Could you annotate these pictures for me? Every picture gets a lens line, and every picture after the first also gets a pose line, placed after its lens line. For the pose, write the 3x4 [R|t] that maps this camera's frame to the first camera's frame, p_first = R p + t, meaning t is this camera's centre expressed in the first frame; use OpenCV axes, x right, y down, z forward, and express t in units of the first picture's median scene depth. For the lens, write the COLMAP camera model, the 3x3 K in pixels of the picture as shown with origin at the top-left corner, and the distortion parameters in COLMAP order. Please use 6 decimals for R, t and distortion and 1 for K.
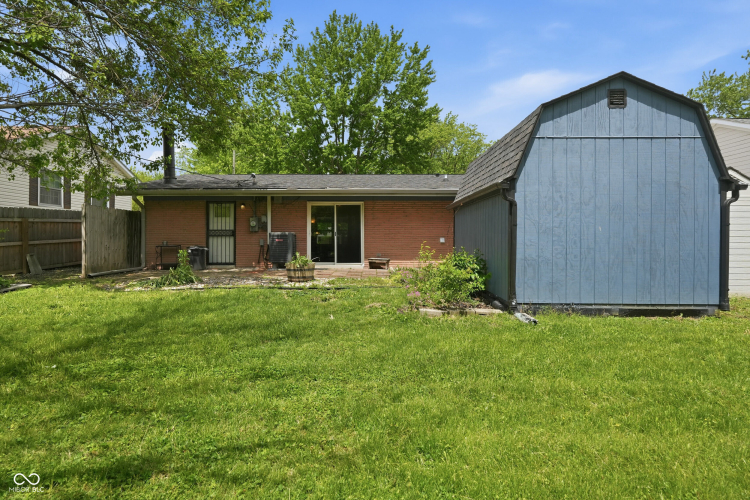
lens RADIAL K [[435.4, 0, 375.1], [0, 435.4, 245.8], [0, 0, 1]] dist [0.008256, 0.000455]
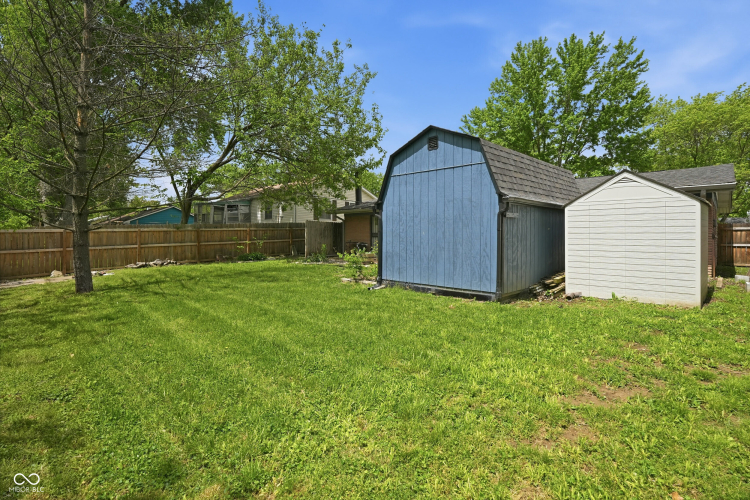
lens RADIAL K [[384.5, 0, 374.4], [0, 384.5, 245.8], [0, 0, 1]] dist [0.000479, -0.000045]
pose [[0.703635, 0.017265, -0.710351, 1.317251], [-0.011172, 0.999850, 0.013236, -0.012988], [0.710473, -0.001377, 0.703723, -0.031443]]
